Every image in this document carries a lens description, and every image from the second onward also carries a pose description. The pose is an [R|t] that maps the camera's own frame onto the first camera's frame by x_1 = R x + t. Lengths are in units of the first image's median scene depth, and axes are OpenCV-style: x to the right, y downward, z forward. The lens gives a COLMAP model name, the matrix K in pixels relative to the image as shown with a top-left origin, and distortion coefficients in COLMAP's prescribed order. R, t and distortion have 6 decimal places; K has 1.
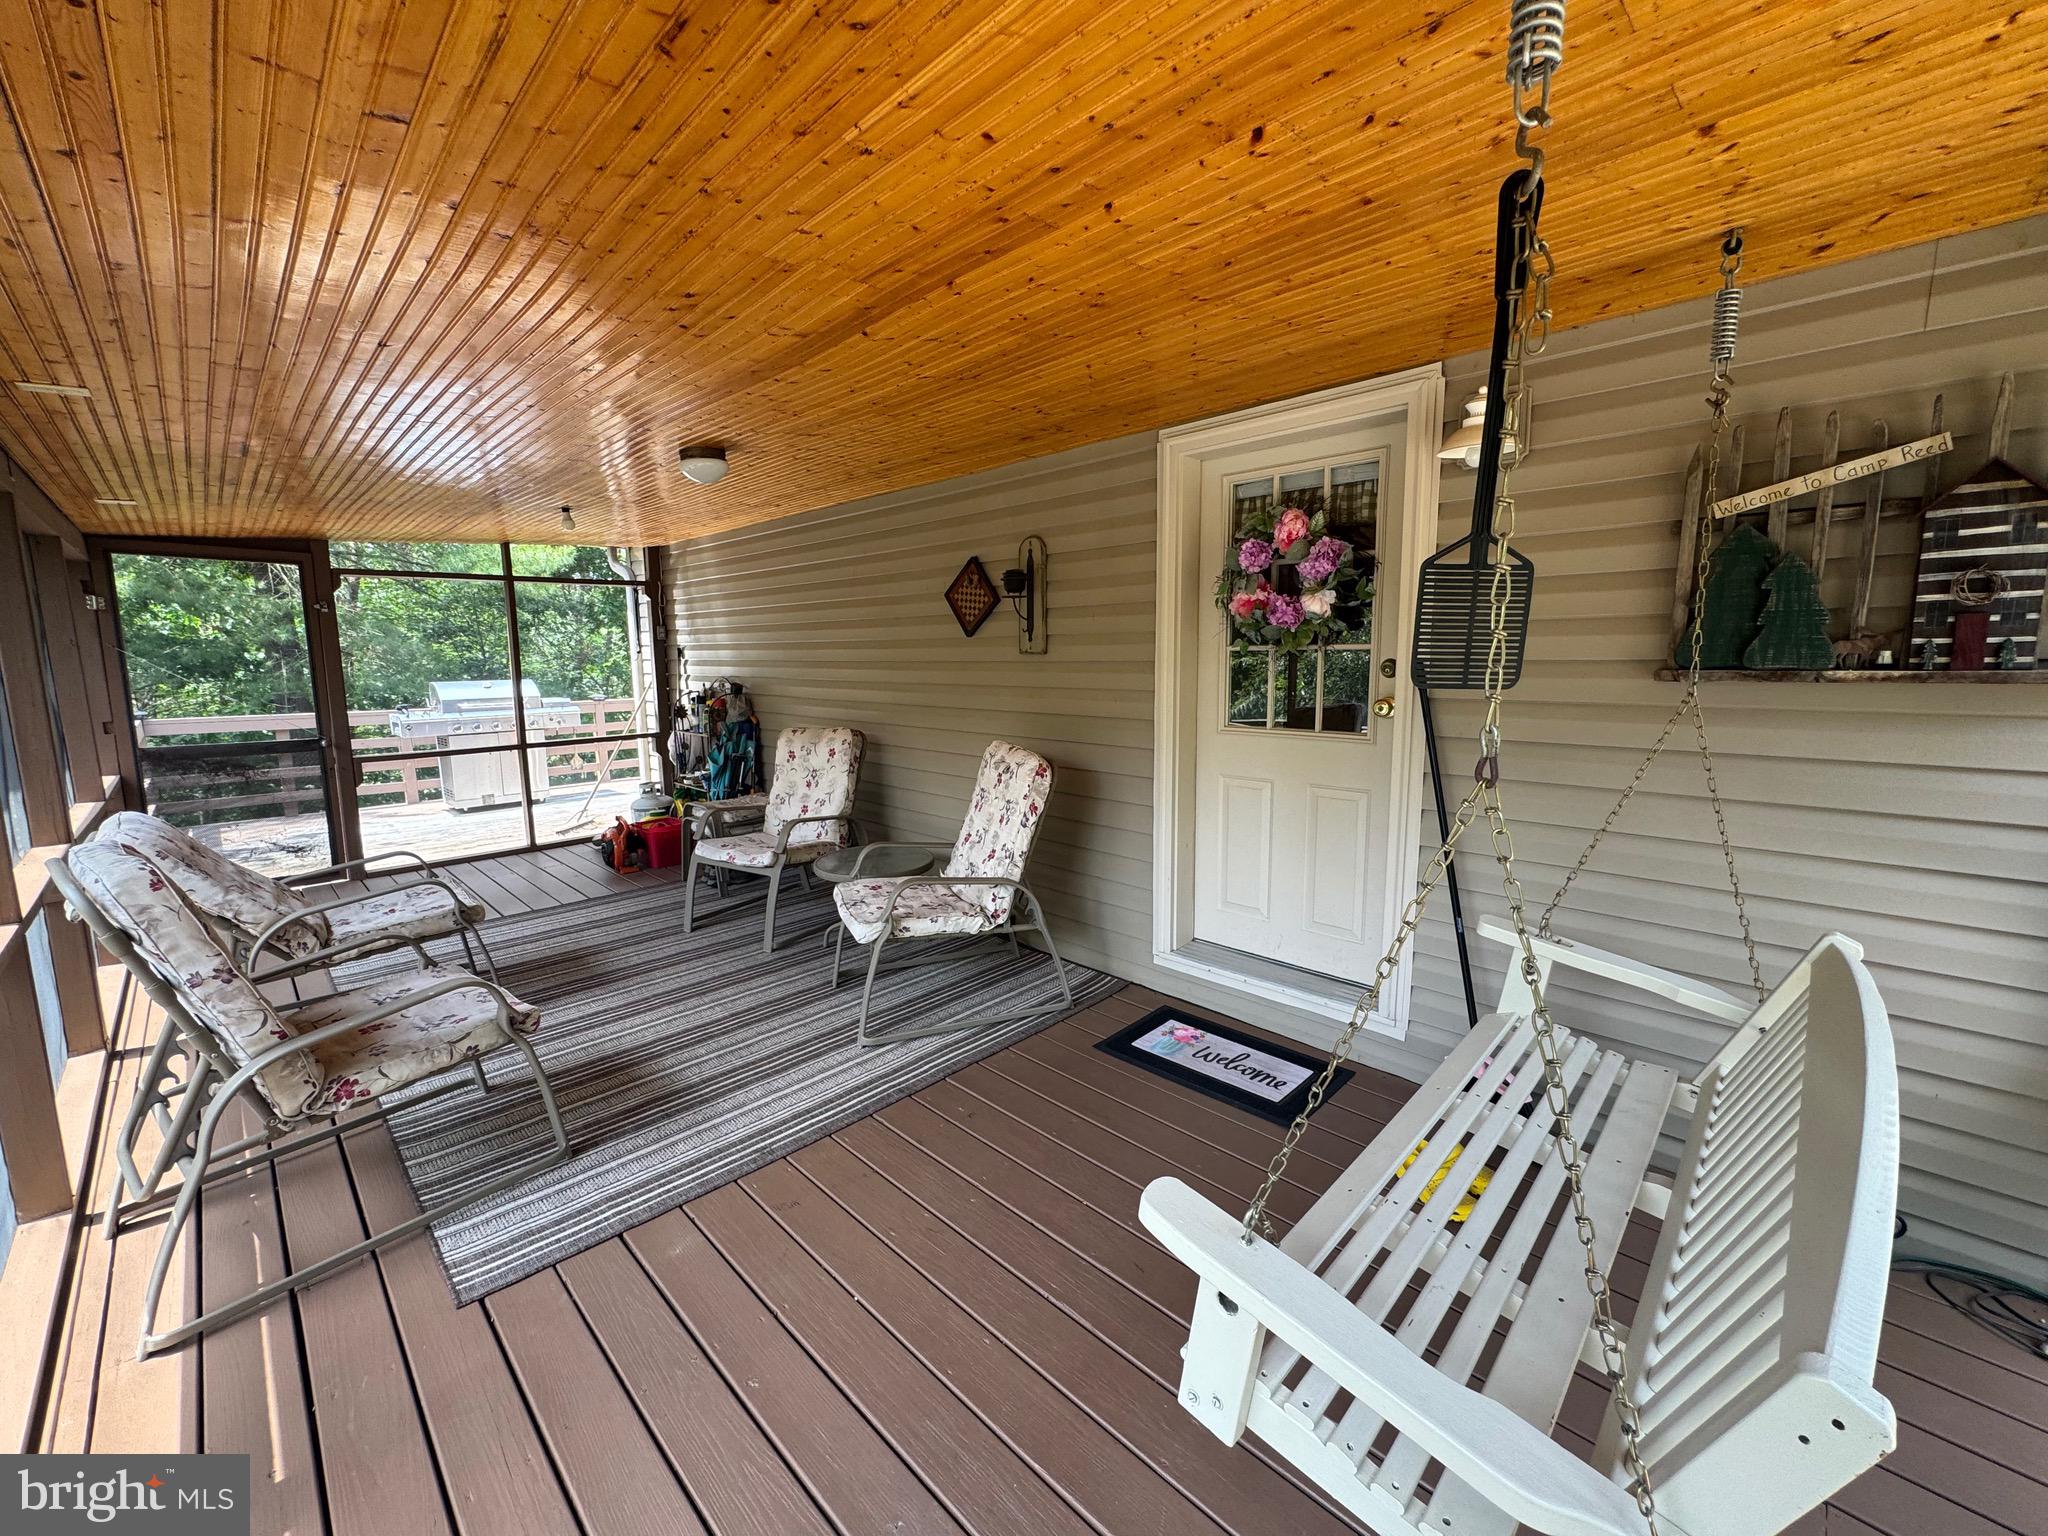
lens RADIAL K [[818.6, 0, 1025.5], [0, 818.6, 765.9], [0, 0, 1]] dist [0.000428, -0.000044]
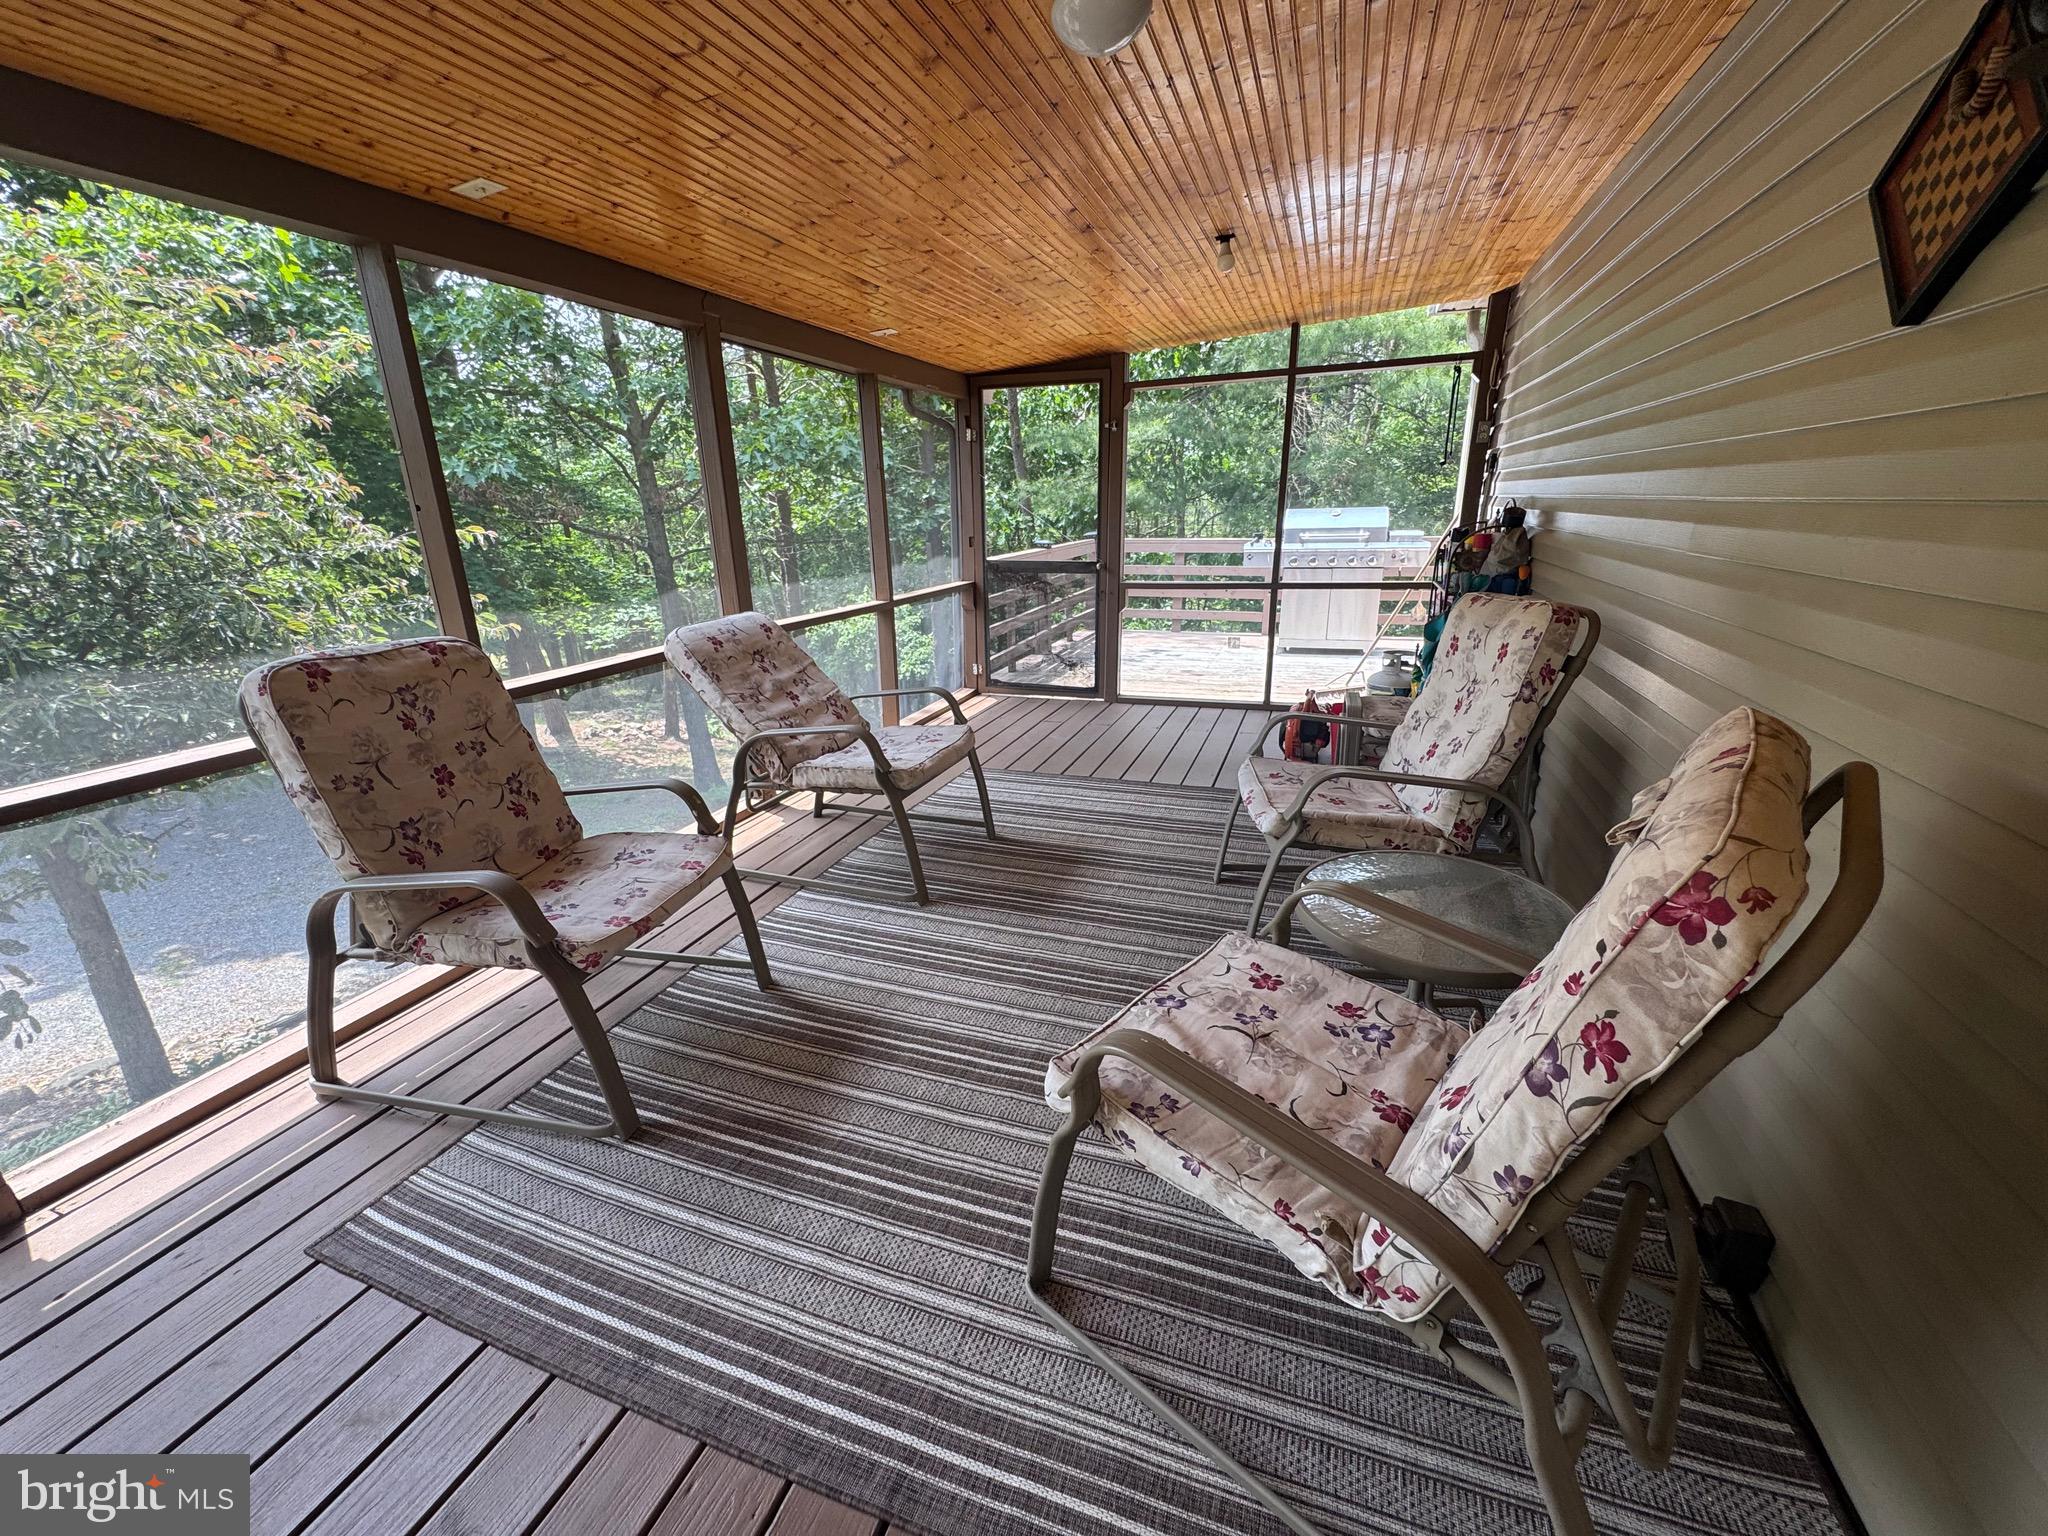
lens RADIAL K [[818.6, 0, 1024.4], [0, 818.6, 766.2], [0, 0, 1]] dist [0.000428, -0.000044]
pose [[0.414371, 0.275530, -0.867398, 0.084128], [-0.104162, 0.961167, 0.255556, -0.045363], [0.904128, -0.015545, 0.426980, 0.535468]]
